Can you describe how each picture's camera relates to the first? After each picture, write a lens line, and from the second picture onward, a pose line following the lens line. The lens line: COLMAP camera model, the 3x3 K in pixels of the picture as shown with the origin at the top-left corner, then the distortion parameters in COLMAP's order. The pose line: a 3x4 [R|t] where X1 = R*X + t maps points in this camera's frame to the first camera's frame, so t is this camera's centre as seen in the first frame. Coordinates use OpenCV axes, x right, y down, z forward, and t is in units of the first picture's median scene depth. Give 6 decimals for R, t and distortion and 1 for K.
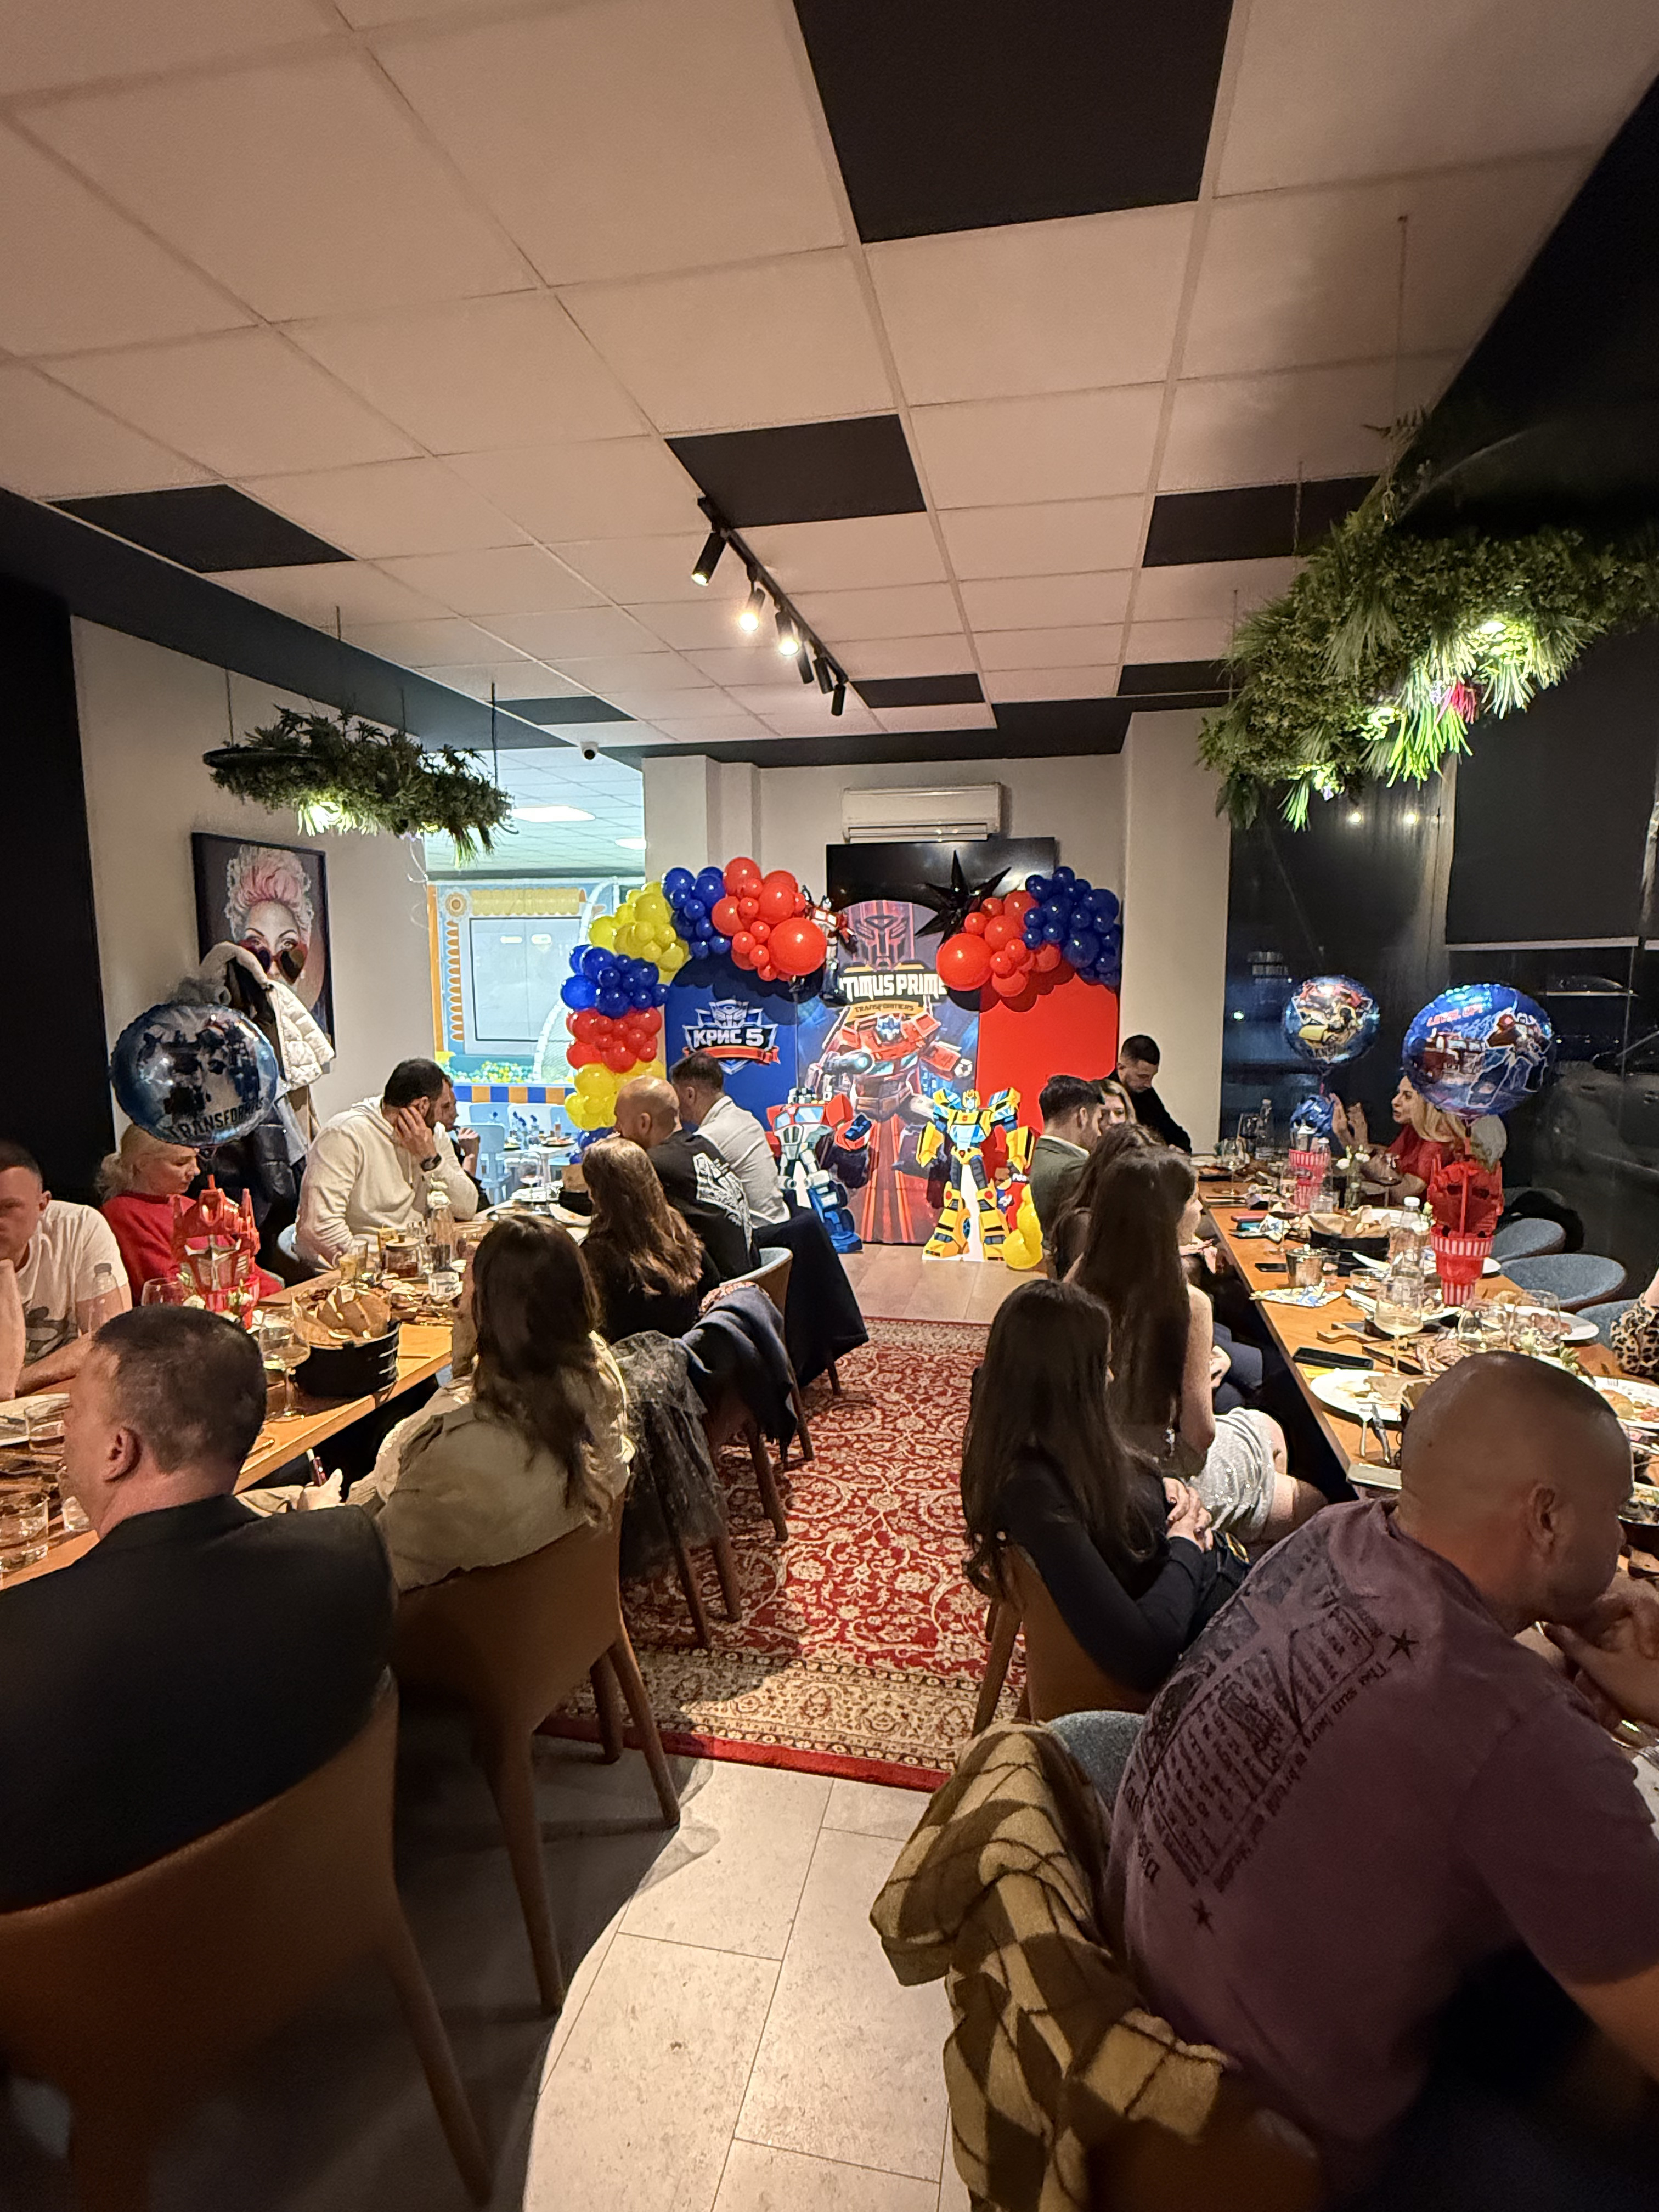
lens RADIAL K [[1109.0, 0, 835.0], [0, 1109.0, 1106.6], [0, 0, 1]] dist [-0.003359, -0.000368]
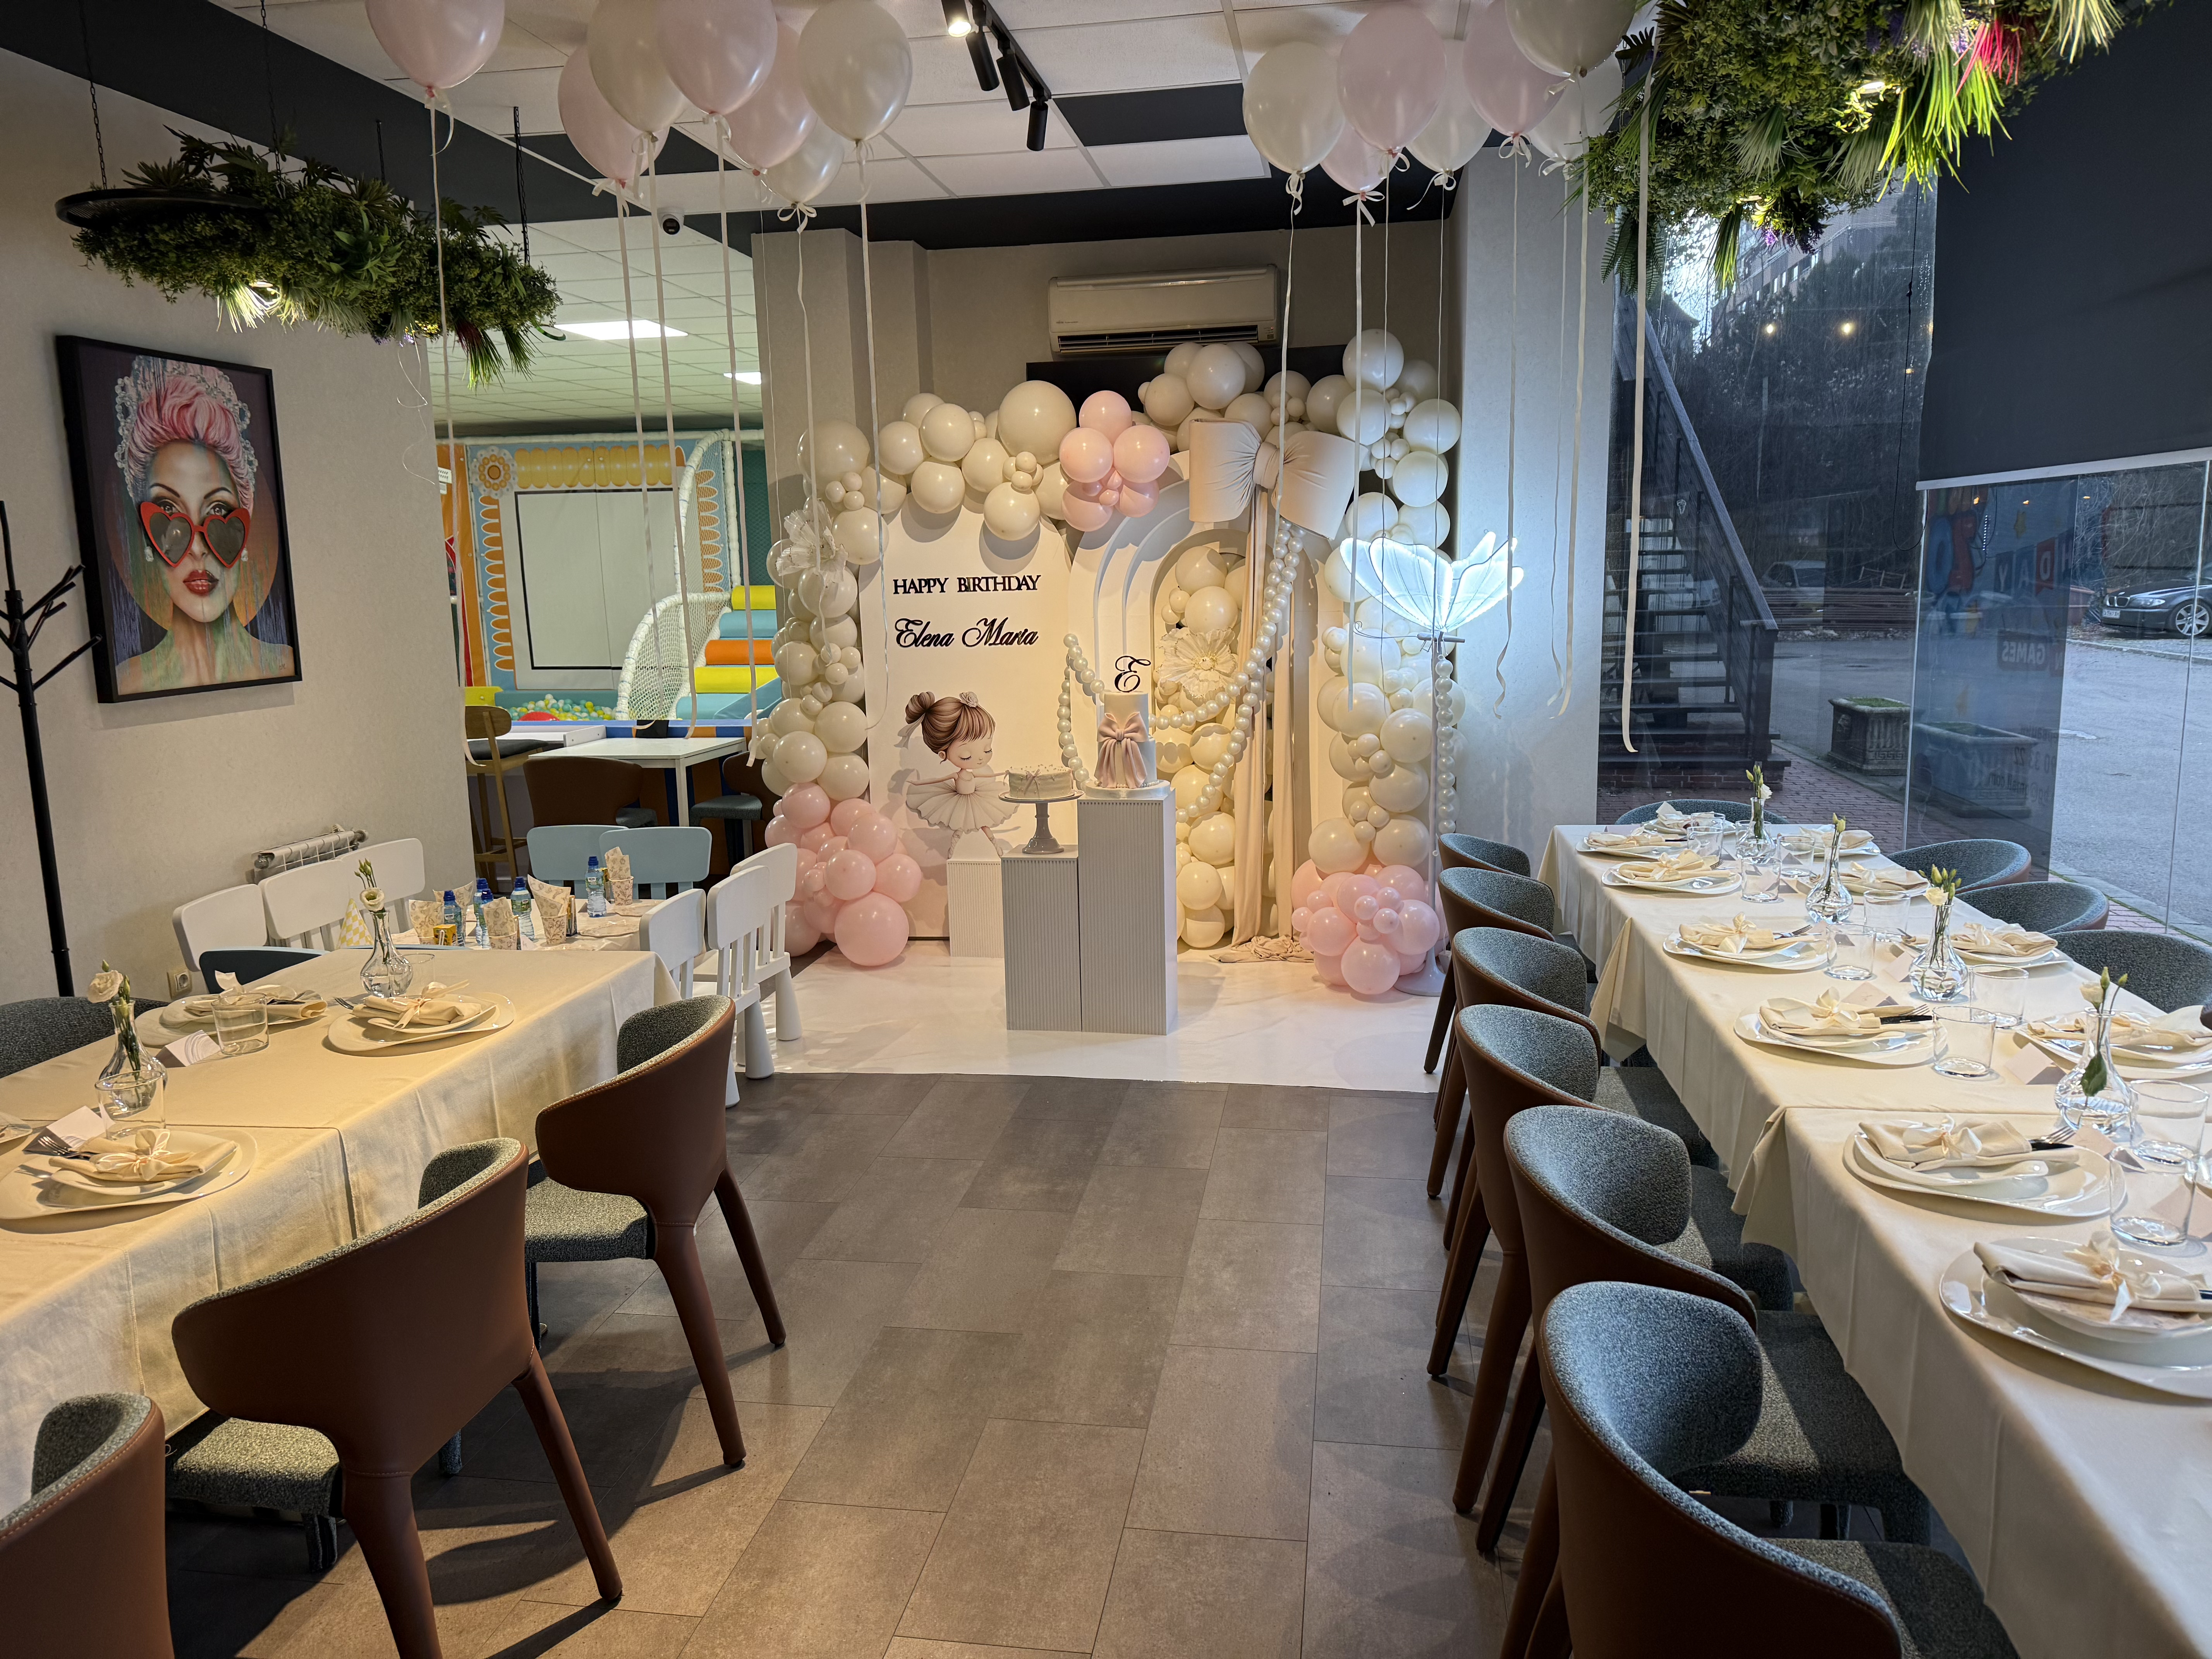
lens RADIAL K [[1531.9, 0, 1106.9], [0, 1531.9, 827.3], [0, 0, 1]] dist [0.041299, -0.052162]
pose [[0.998999, -0.025374, 0.036840, 0.000326], [0.023666, 0.998657, 0.046099, 0.018586], [-0.037960, -0.045181, 0.998257, 0.057277]]
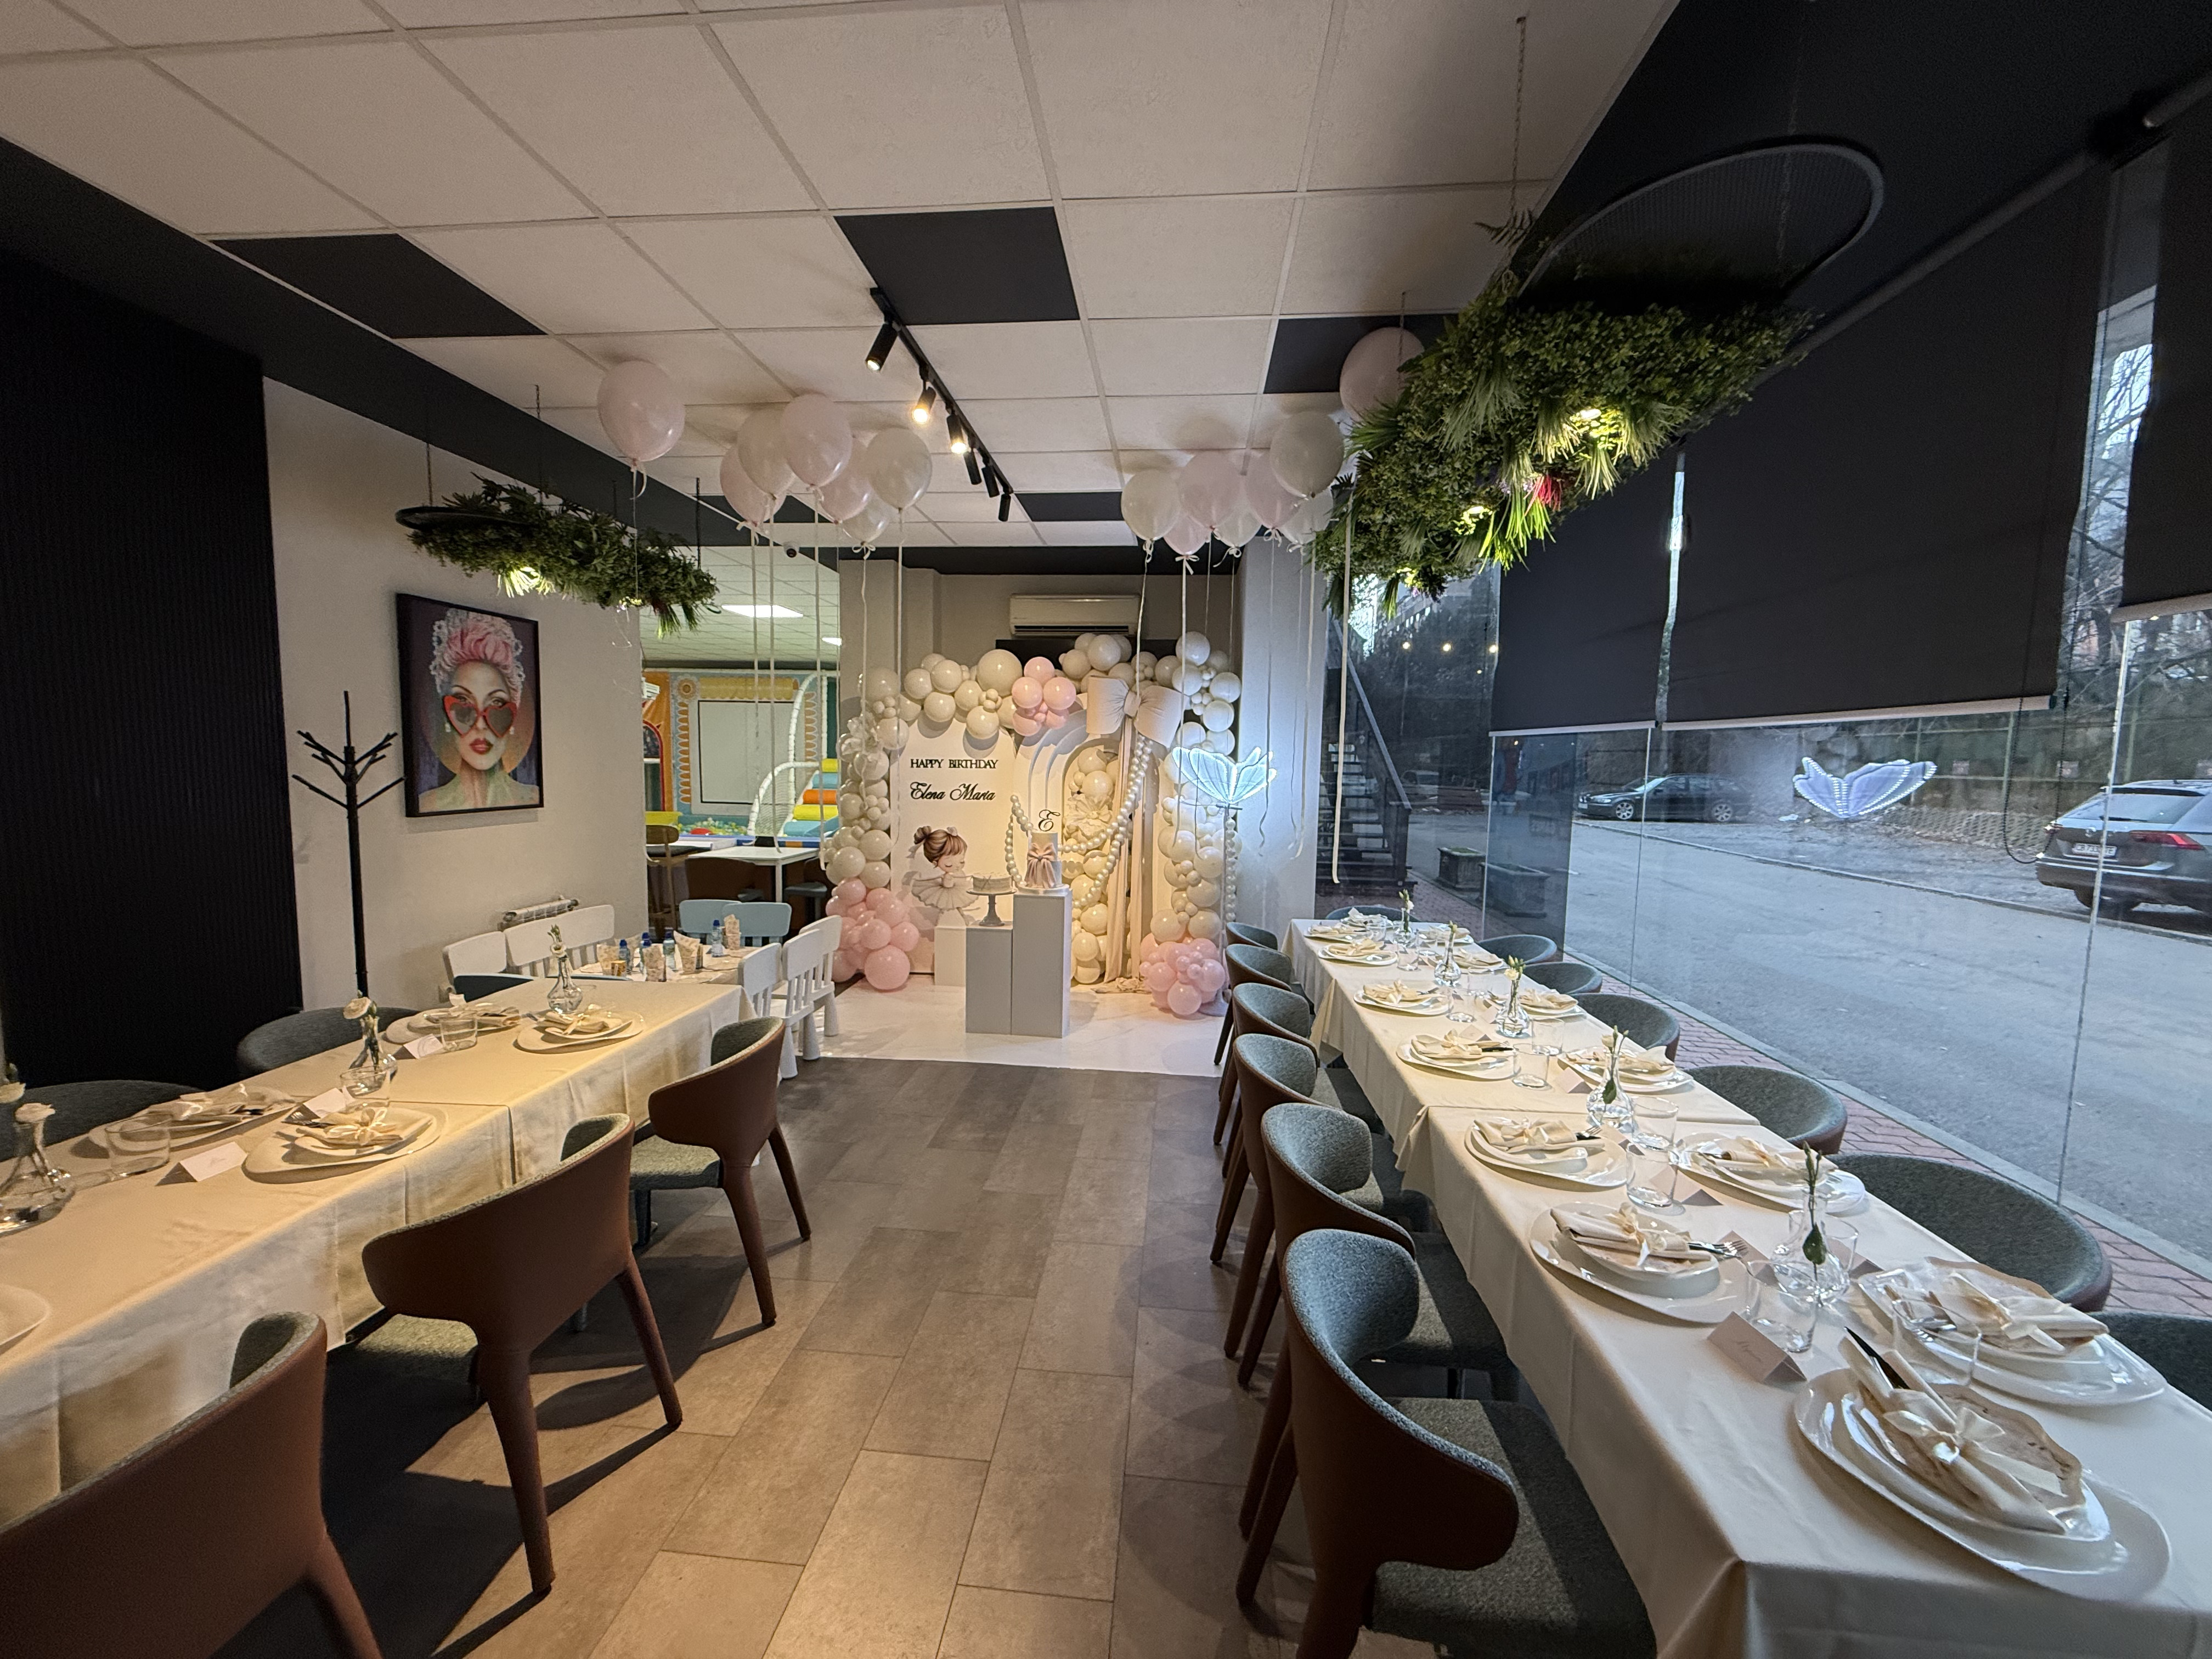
lens RADIAL K [[872.5, 0, 1105.6], [0, 872.5, 839.7], [0, 0, 1]] dist [-0.009244, 0.000341]
pose [[0.993499, 0.013135, 0.113081, 0.012020], [-0.010046, 0.999562, -0.027845, 0.009541], [-0.113397, 0.026528, 0.993196, 0.104066]]
